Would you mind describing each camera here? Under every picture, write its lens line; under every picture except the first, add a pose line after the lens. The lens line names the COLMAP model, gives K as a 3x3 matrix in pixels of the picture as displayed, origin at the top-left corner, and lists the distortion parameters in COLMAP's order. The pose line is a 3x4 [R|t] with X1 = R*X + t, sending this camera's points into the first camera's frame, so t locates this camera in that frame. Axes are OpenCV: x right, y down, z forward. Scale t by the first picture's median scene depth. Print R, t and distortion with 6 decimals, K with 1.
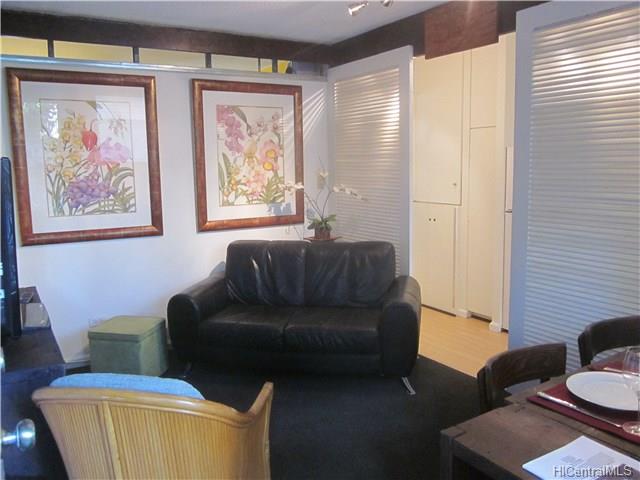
lens RADIAL K [[529.6, 0, 320.0], [0, 529.6, 240.0], [0, 0, 1]] dist [-0.035293, -0.005869]
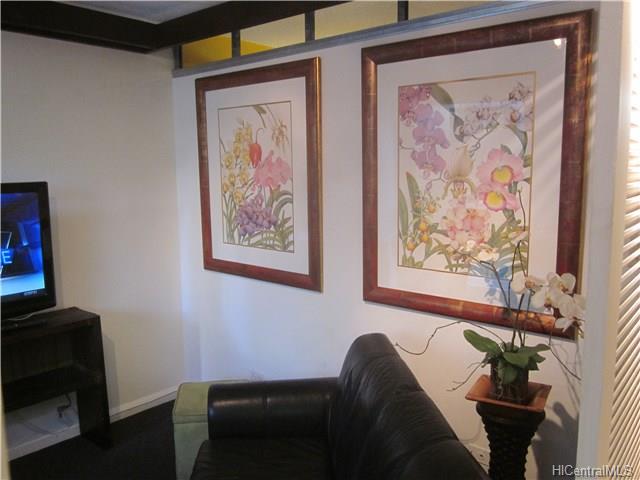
lens RADIAL K [[529.6, 0, 320.0], [0, 529.6, 240.0], [0, 0, 1]] dist [-0.035293, -0.005869]
pose [[0.321614, 0.148429, -0.935165, 0.341576], [-0.129940, 0.985212, 0.111684, -0.157160], [0.937913, 0.085596, 0.336144, 0.794474]]
